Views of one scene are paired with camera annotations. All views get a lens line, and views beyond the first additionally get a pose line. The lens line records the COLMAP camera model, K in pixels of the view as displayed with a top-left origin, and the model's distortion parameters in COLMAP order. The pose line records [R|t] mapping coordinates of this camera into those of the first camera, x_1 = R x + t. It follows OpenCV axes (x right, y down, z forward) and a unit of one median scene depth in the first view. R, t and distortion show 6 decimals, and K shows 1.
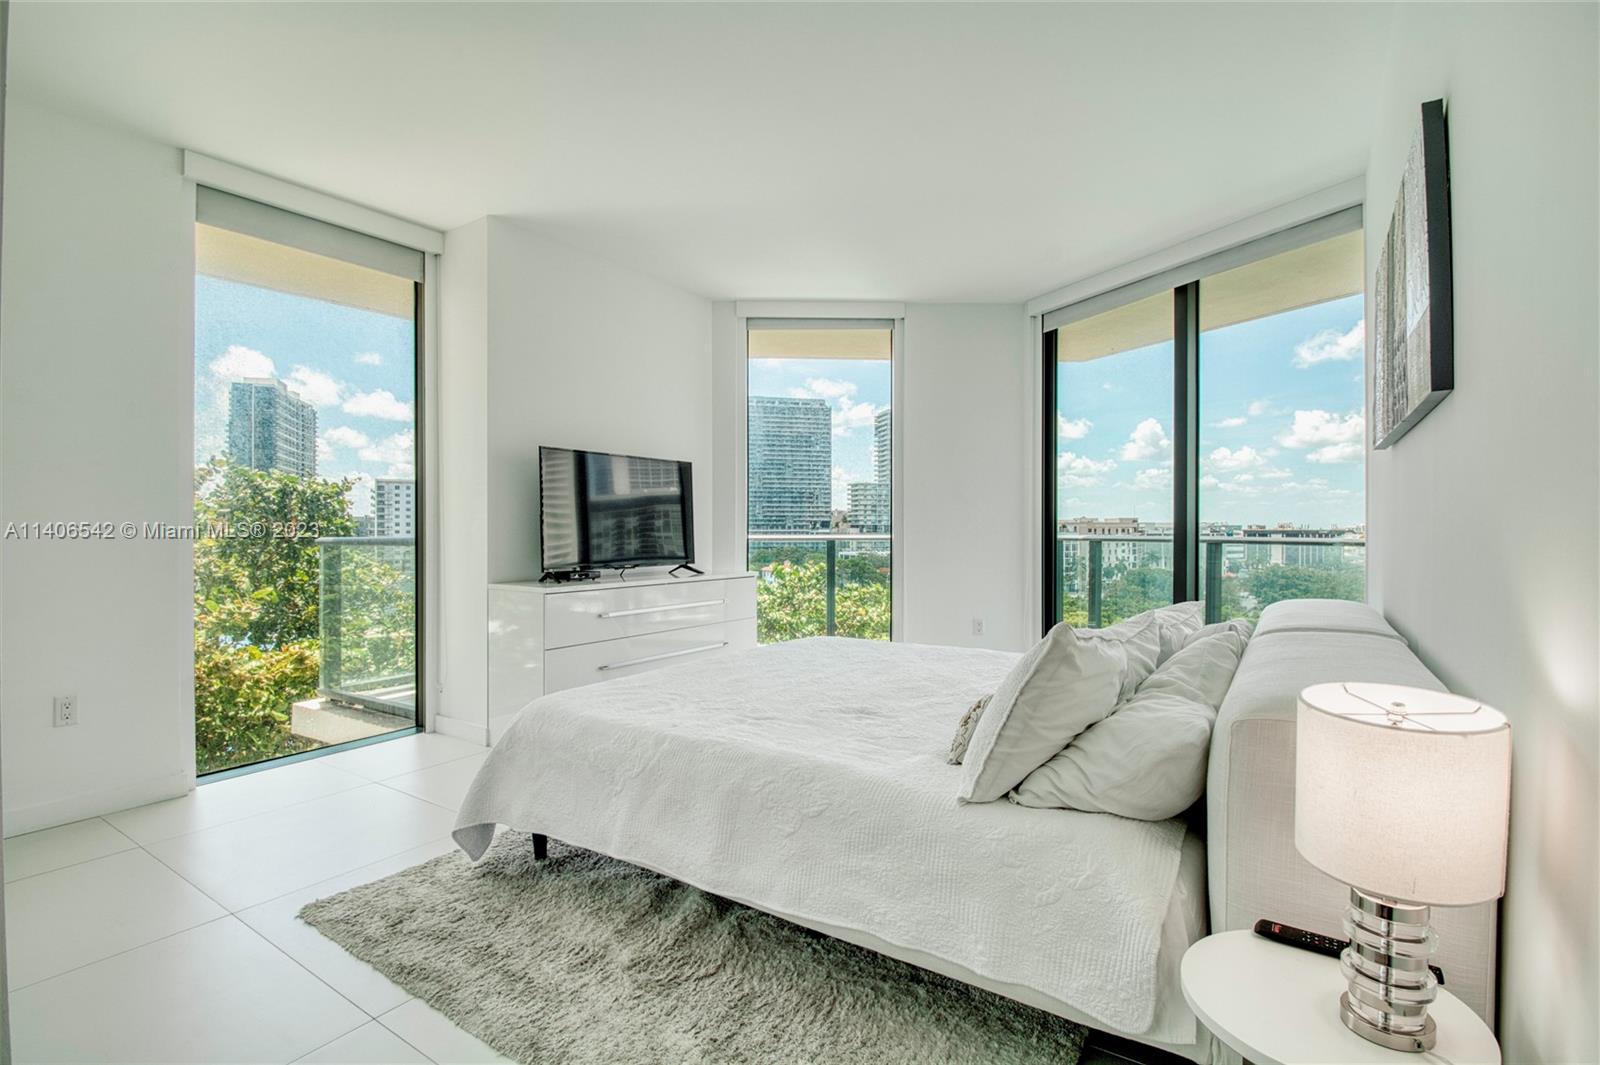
lens RADIAL K [[741.1, 0, 804.2], [0, 741.1, 533.4], [0, 0, 1]] dist [0.000230, -0.011201]
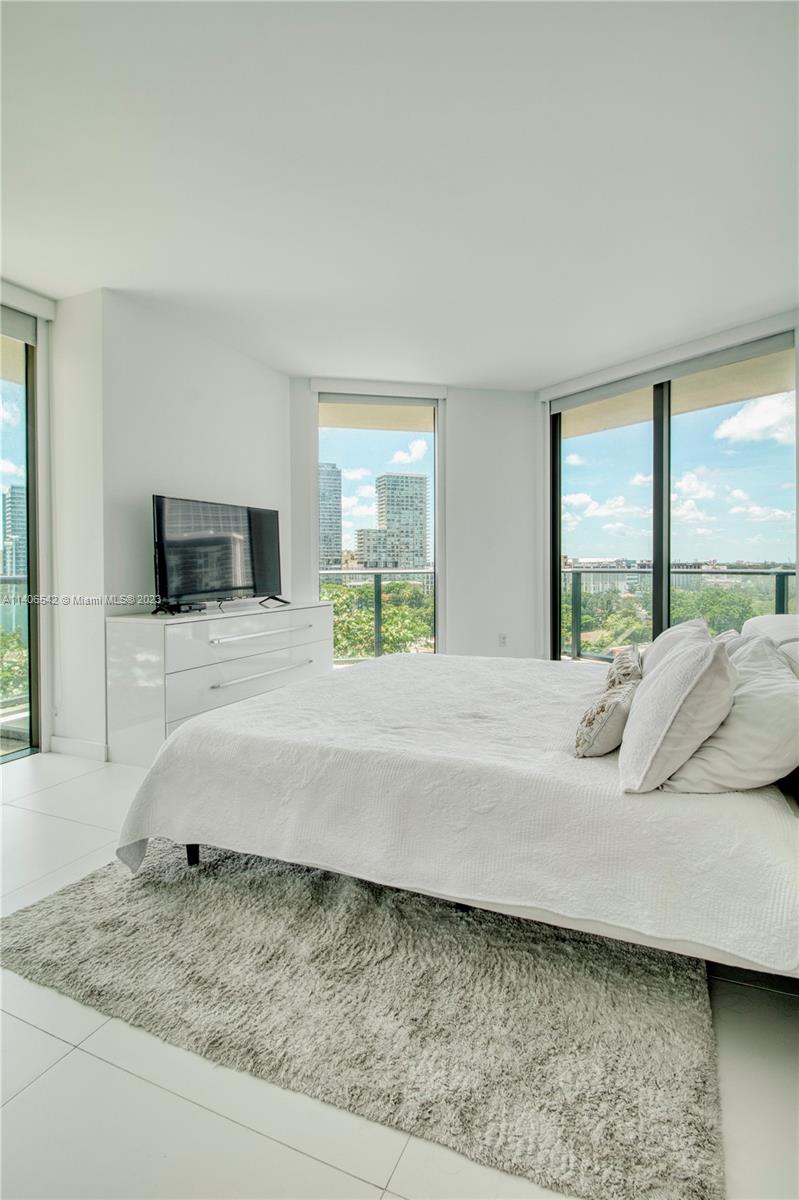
lens RADIAL K [[555.8, 0, 384.6], [0, 555.8, 569.9], [0, 0, 1]] dist [0.000230, -0.011201]
pose [[0.982177, -0.009395, 0.187725, -0.261652], [0.008565, 0.999950, 0.005231, -0.006166], [-0.187765, -0.003530, 0.982208, 0.147043]]
